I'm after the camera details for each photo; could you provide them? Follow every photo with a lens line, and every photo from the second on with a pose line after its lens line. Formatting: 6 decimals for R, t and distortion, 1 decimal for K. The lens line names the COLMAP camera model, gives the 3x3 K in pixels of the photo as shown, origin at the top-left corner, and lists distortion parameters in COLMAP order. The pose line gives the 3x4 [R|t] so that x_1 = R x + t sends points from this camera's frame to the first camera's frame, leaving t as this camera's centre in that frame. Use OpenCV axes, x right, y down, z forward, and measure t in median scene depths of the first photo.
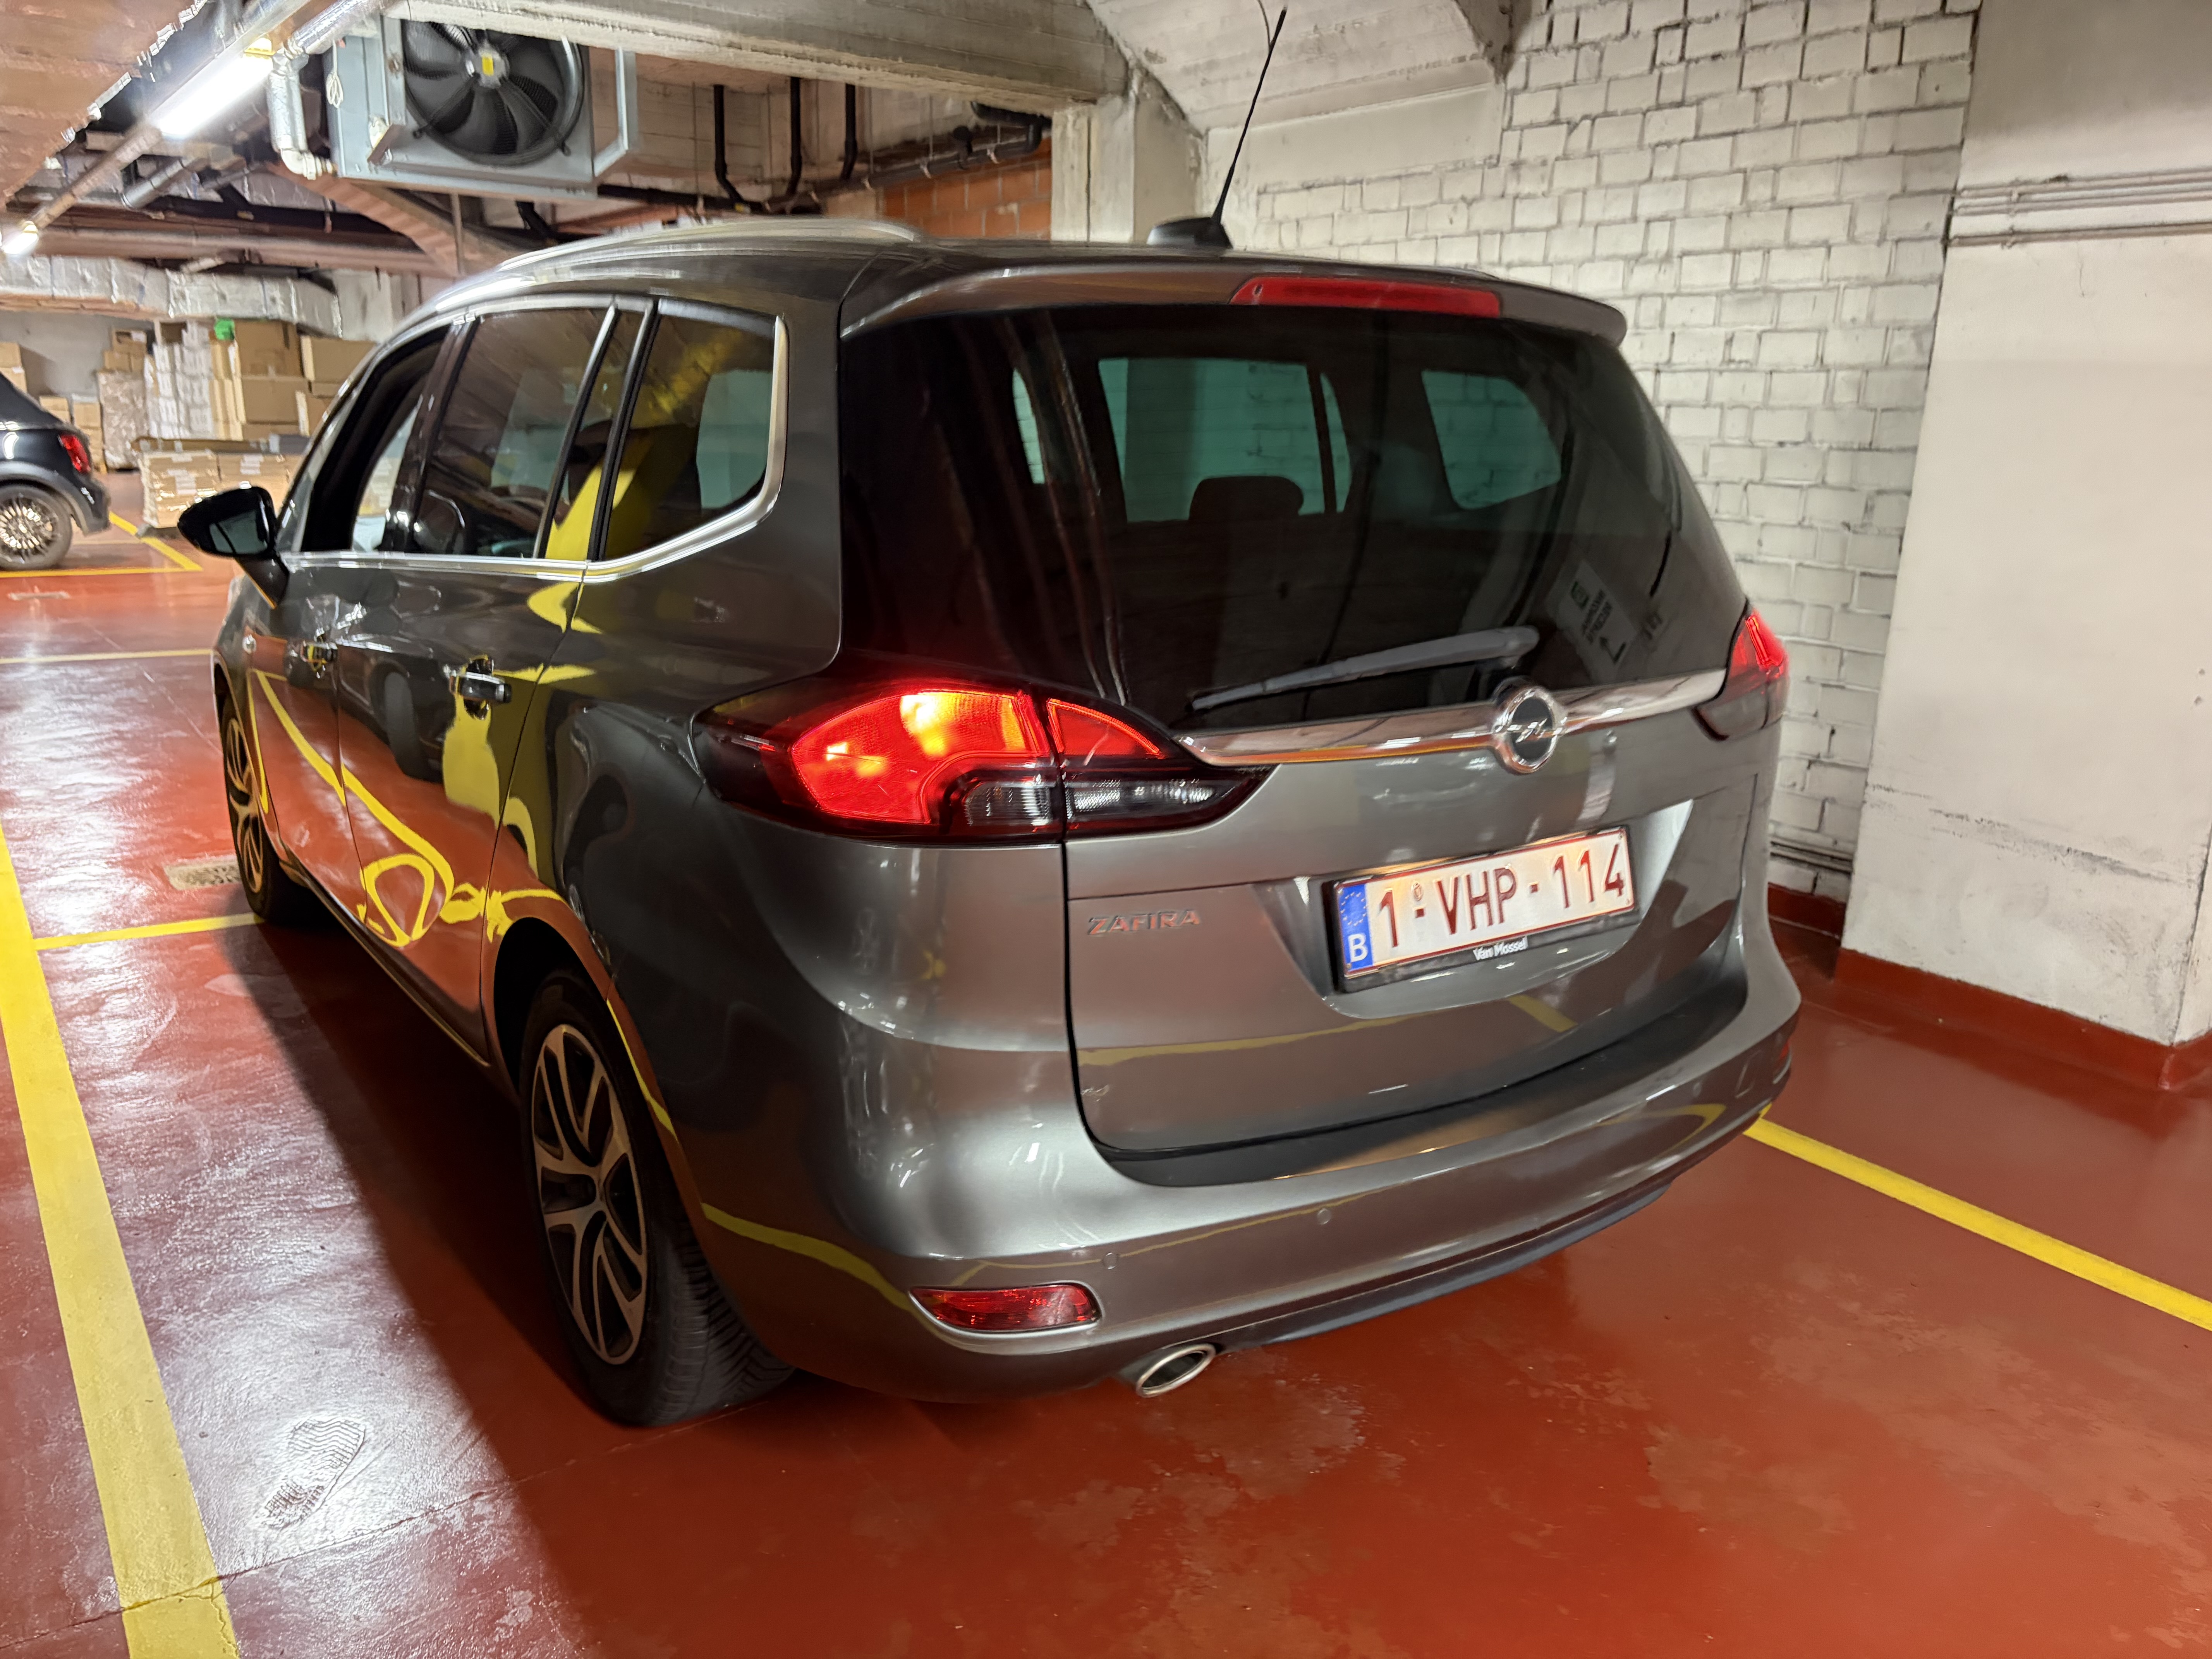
lens RADIAL K [[1663.9, 0, 1098.2], [0, 1663.9, 819.0], [0, 0, 1]] dist [0.092036, -0.105678]
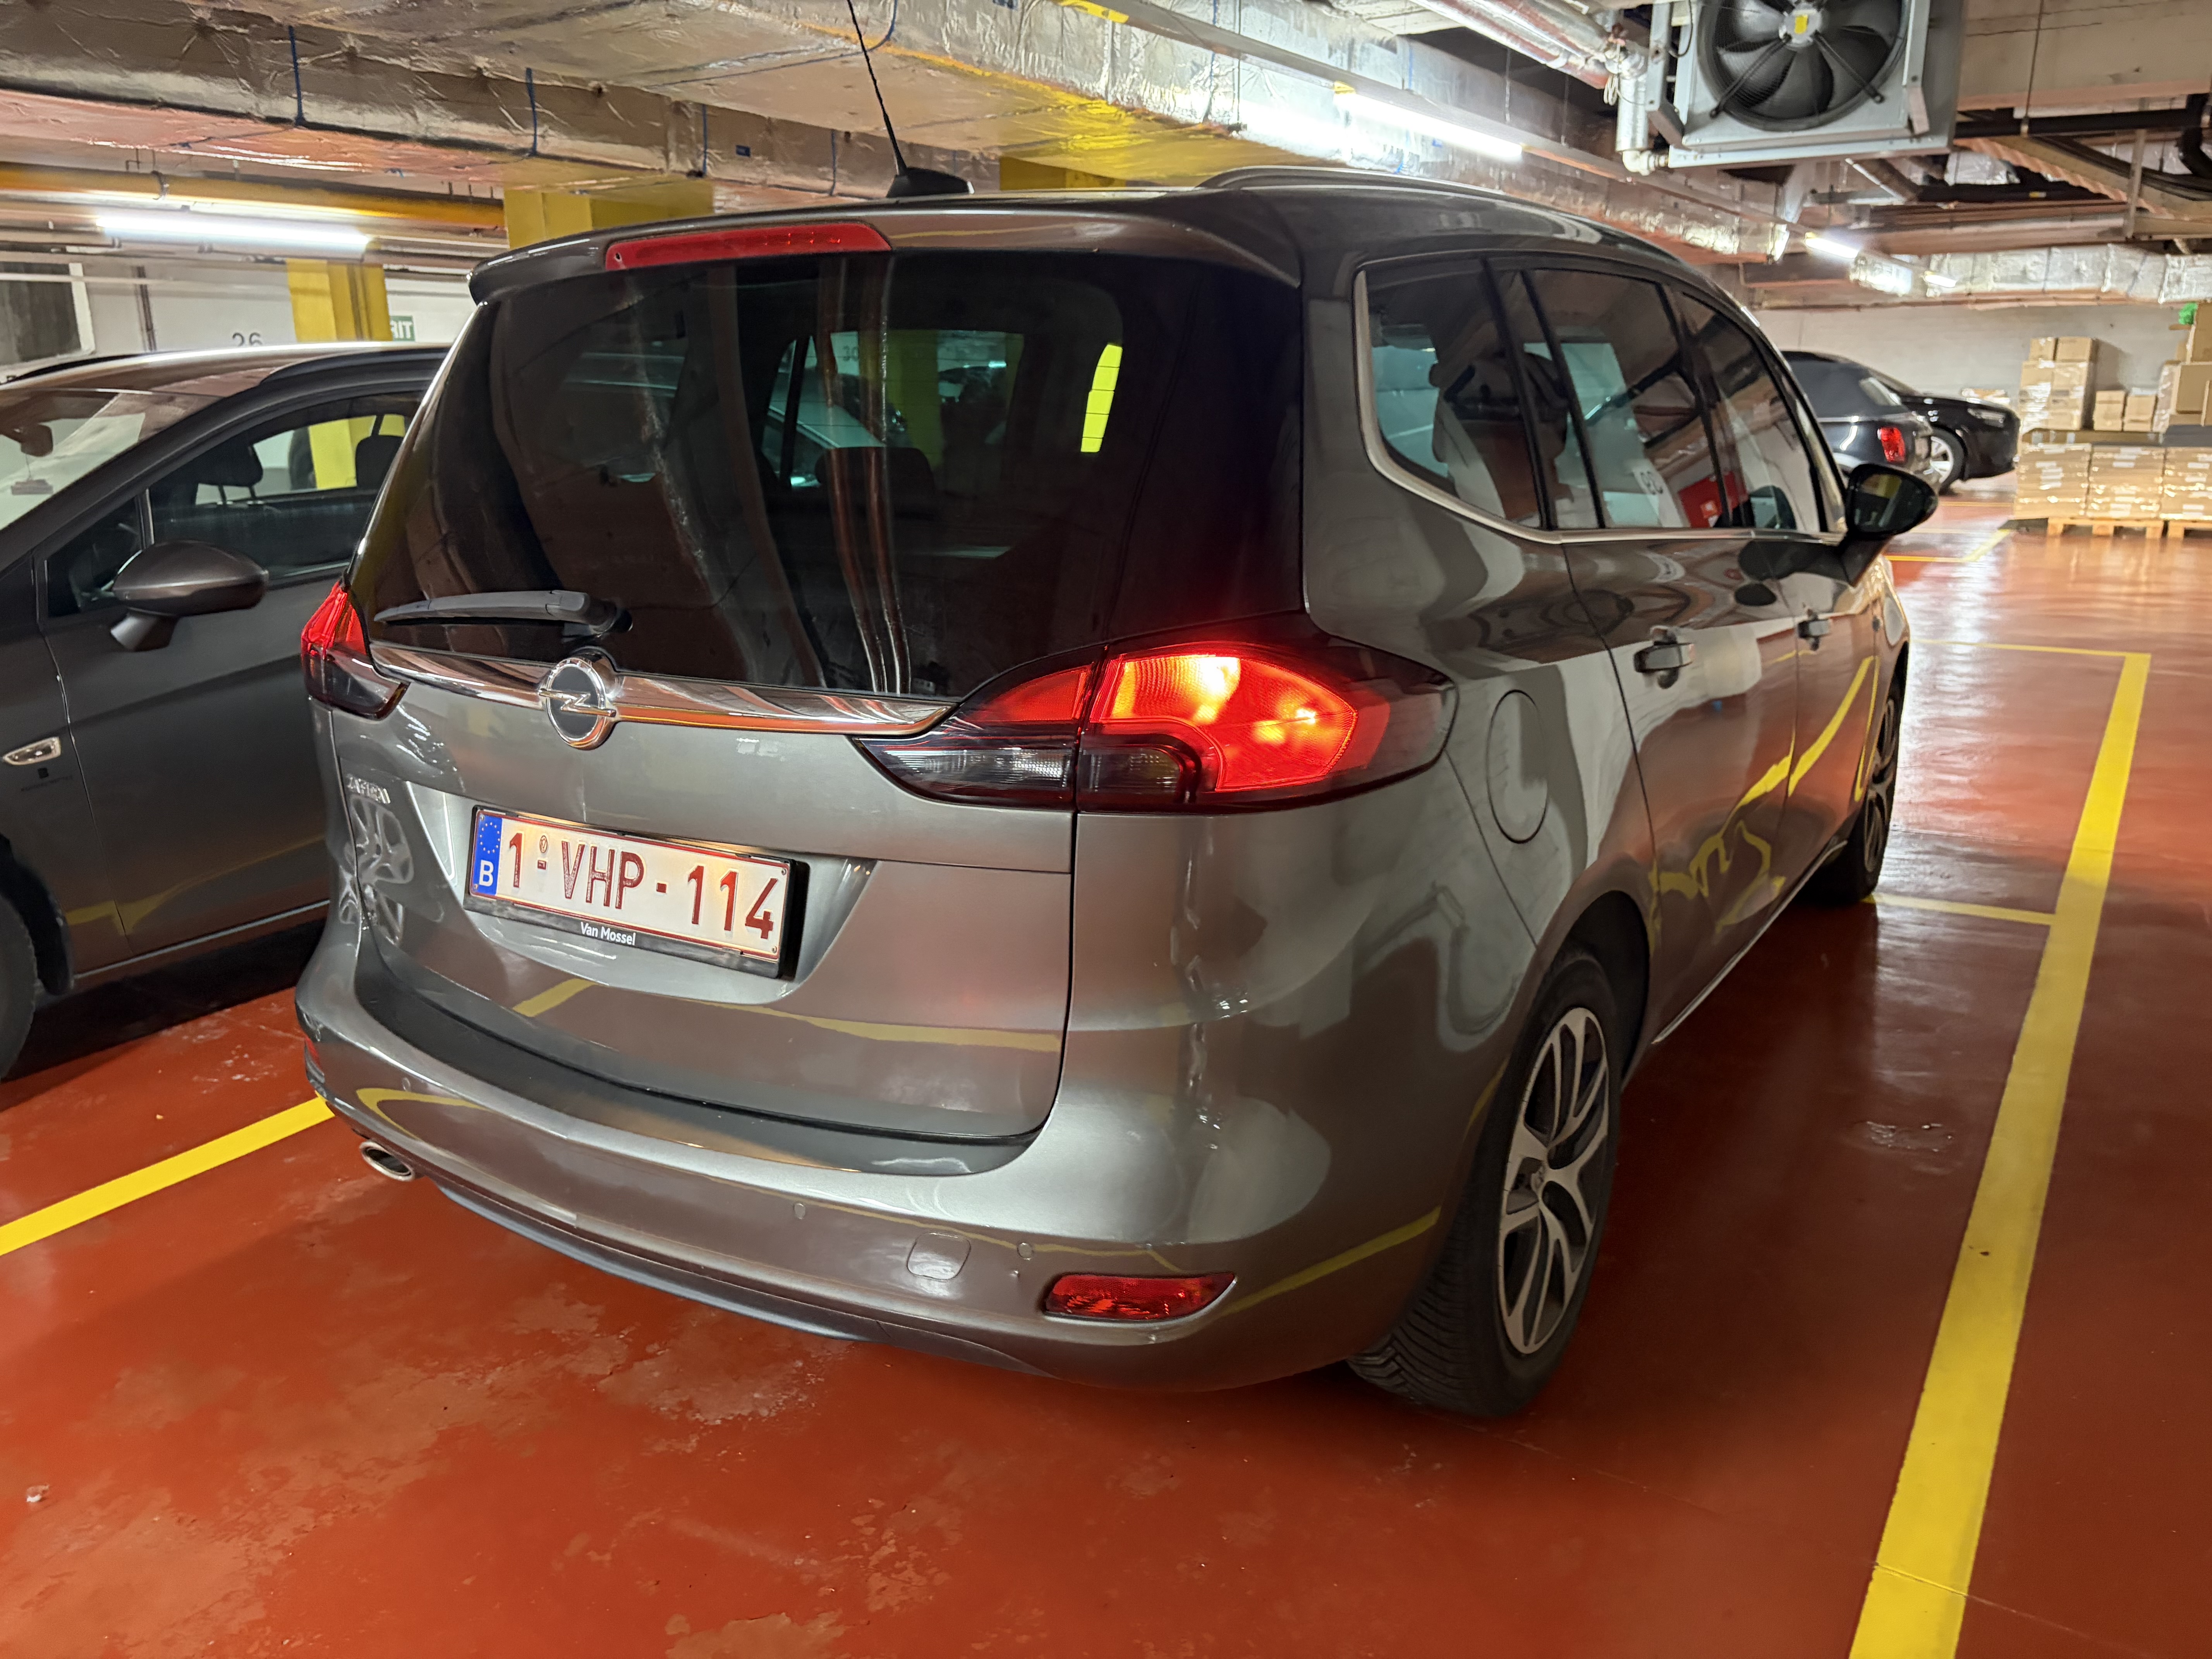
lens RADIAL K [[1649.7, 0, 1082.5], [0, 1649.7, 840.9], [0, 0, 1]] dist [0.083764, -0.093022]
pose [[0.389249, 0.216765, -0.895264, 1.108420], [-0.202023, 0.968343, 0.146623, -0.156063], [0.898706, 0.123791, 0.420718, 0.790817]]
